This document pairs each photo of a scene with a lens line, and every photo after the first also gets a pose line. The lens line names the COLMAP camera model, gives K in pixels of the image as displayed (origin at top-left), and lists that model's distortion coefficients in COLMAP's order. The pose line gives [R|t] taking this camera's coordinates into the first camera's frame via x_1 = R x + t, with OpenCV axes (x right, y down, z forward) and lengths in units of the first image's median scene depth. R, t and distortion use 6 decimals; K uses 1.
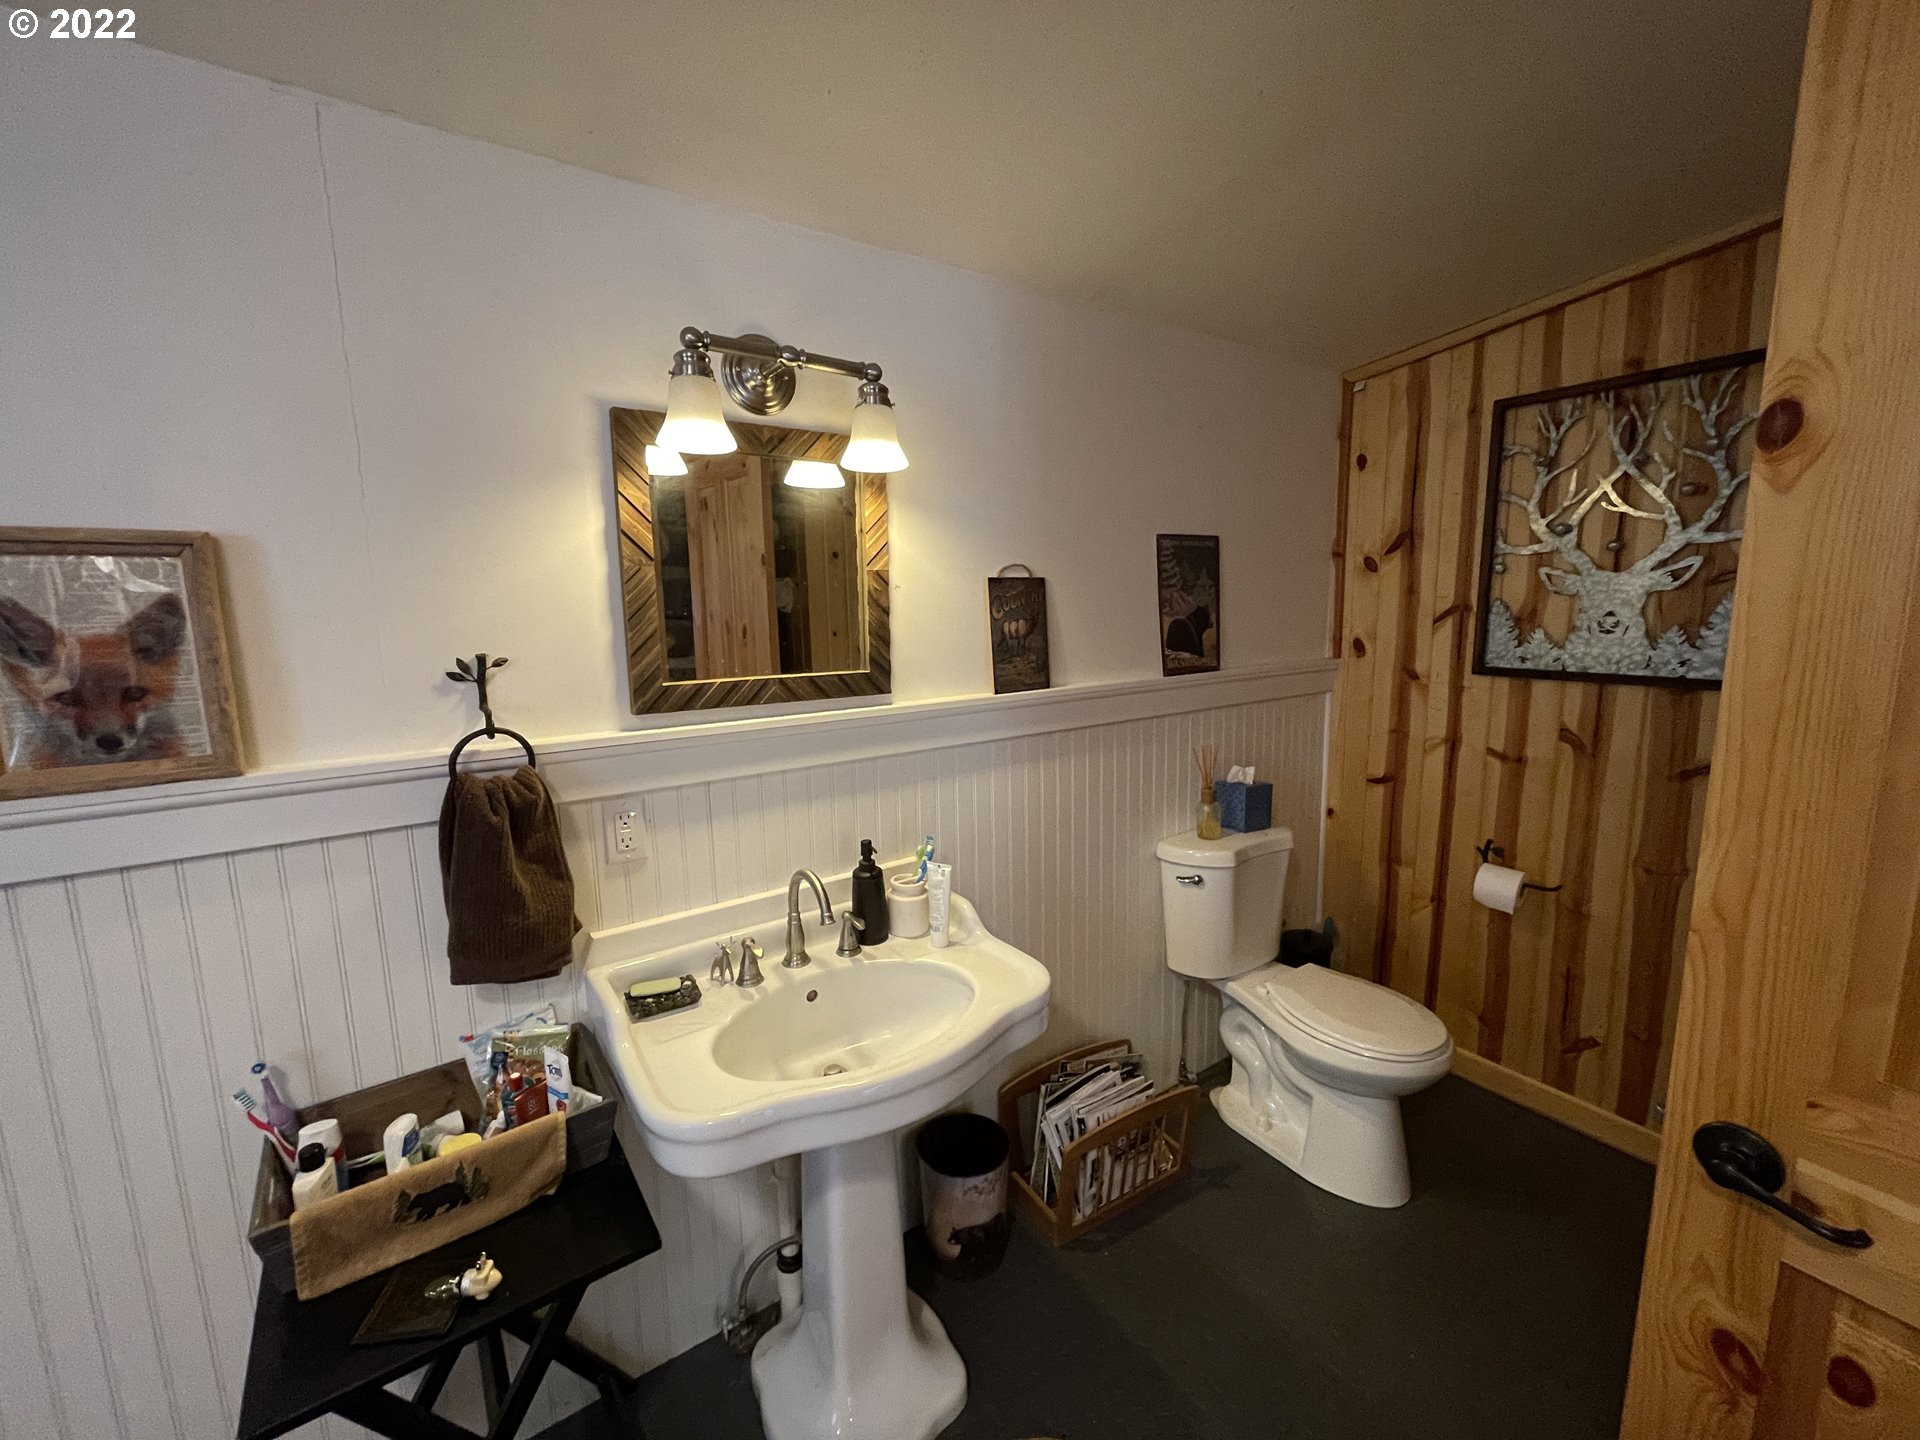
lens RADIAL K [[772.2, 0, 962.7], [0, 772.2, 712.2], [0, 0, 1]] dist [0.003125, -0.002190]
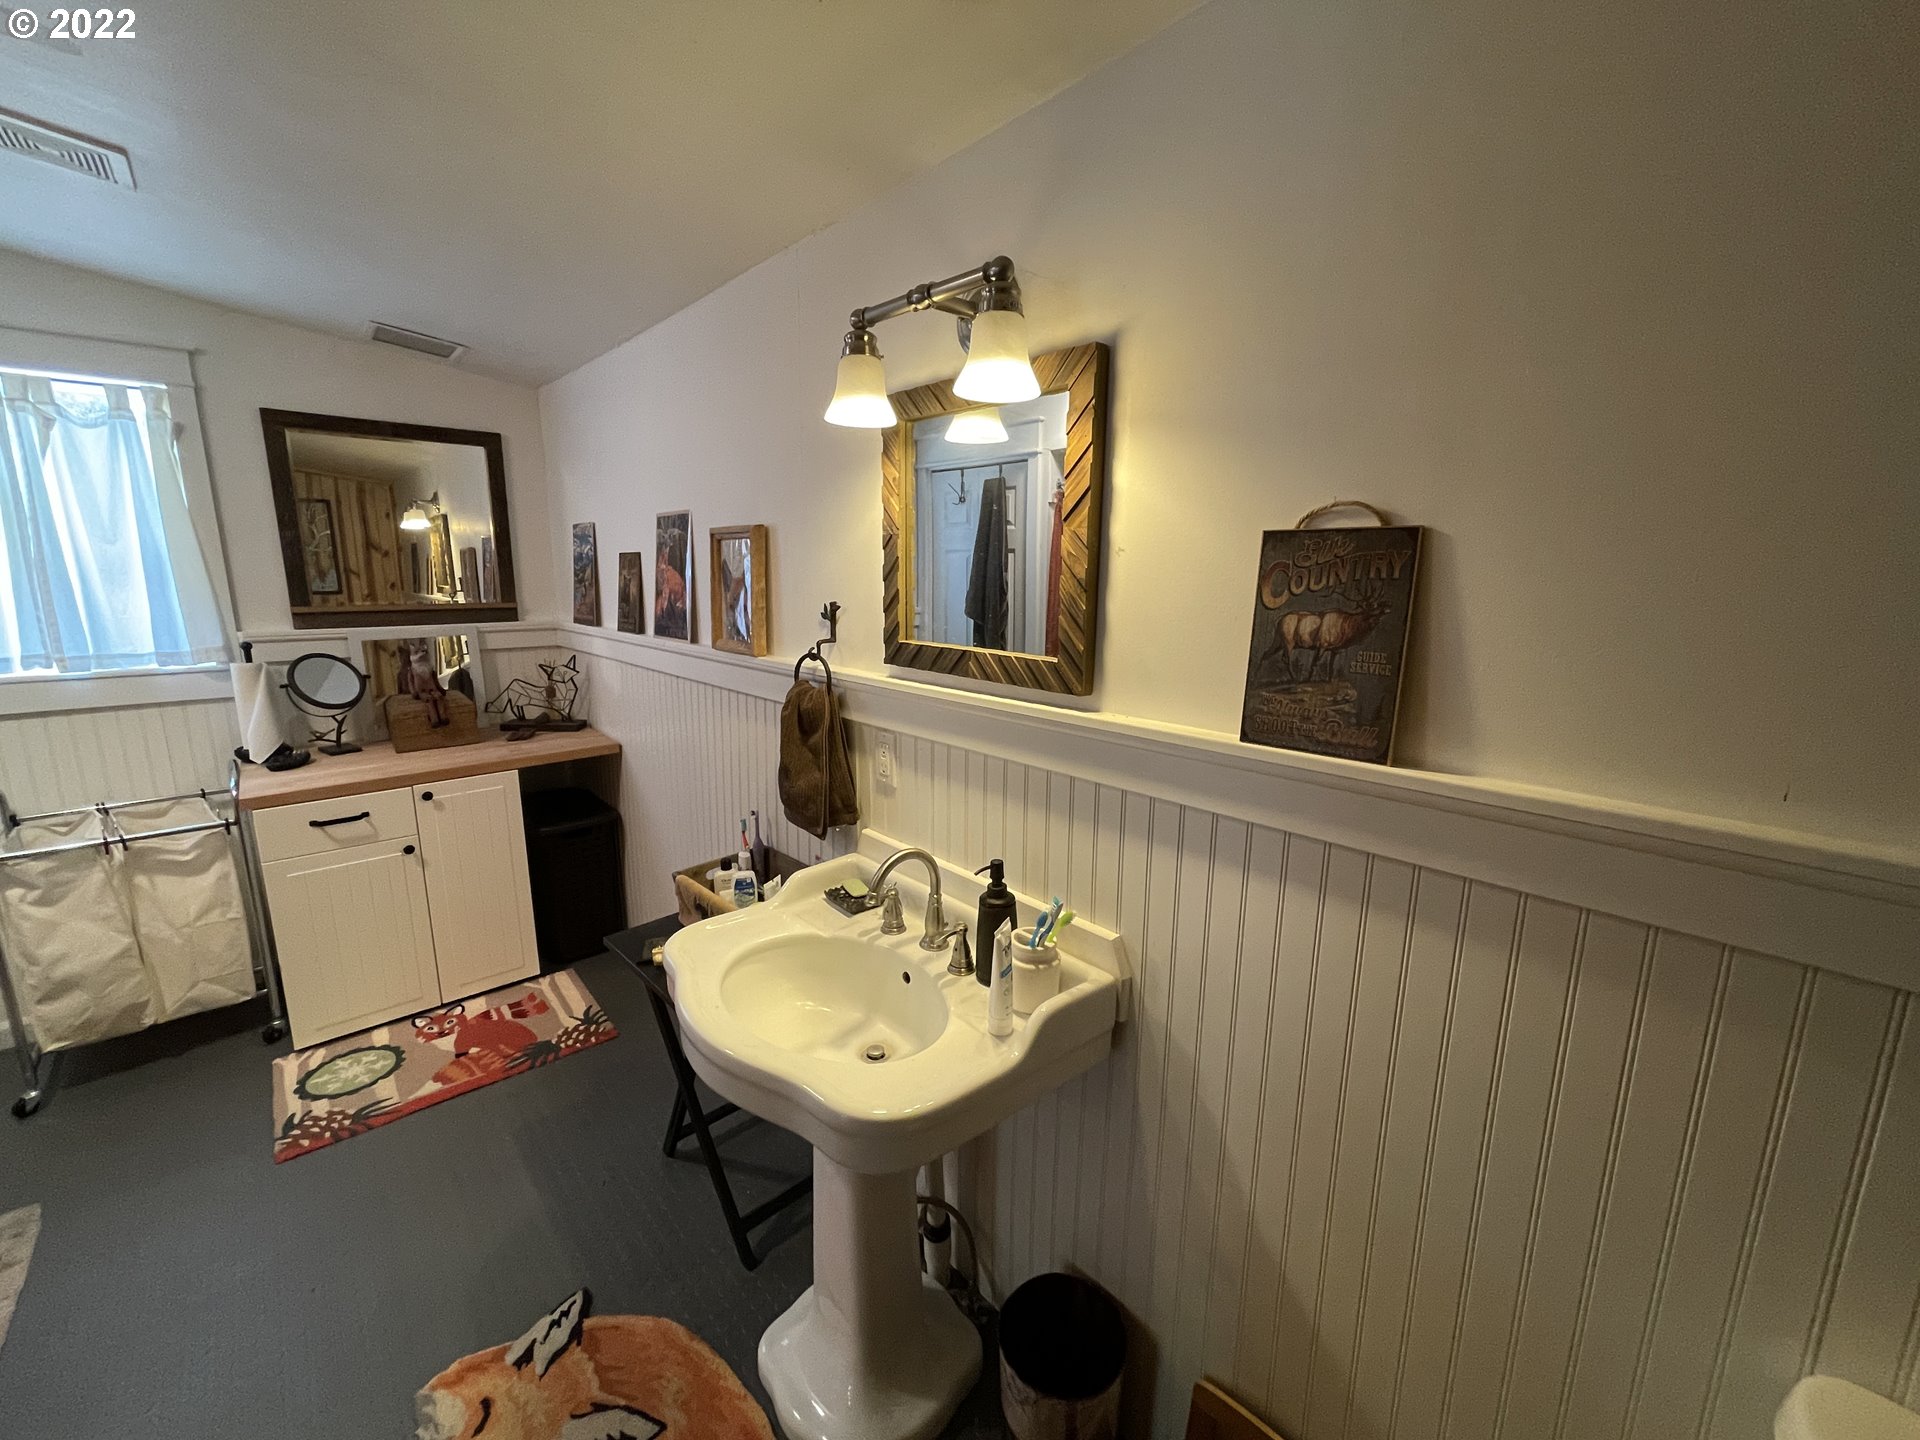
lens RADIAL K [[772.2, 0, 964.2], [0, 772.2, 723.3], [0, 0, 1]] dist [0.003125, -0.002190]
pose [[0.125992, 0.206224, -0.970360, 0.614878], [-0.156510, 0.970036, 0.185834, -0.119376], [0.979607, 0.128458, 0.154493, 0.783685]]
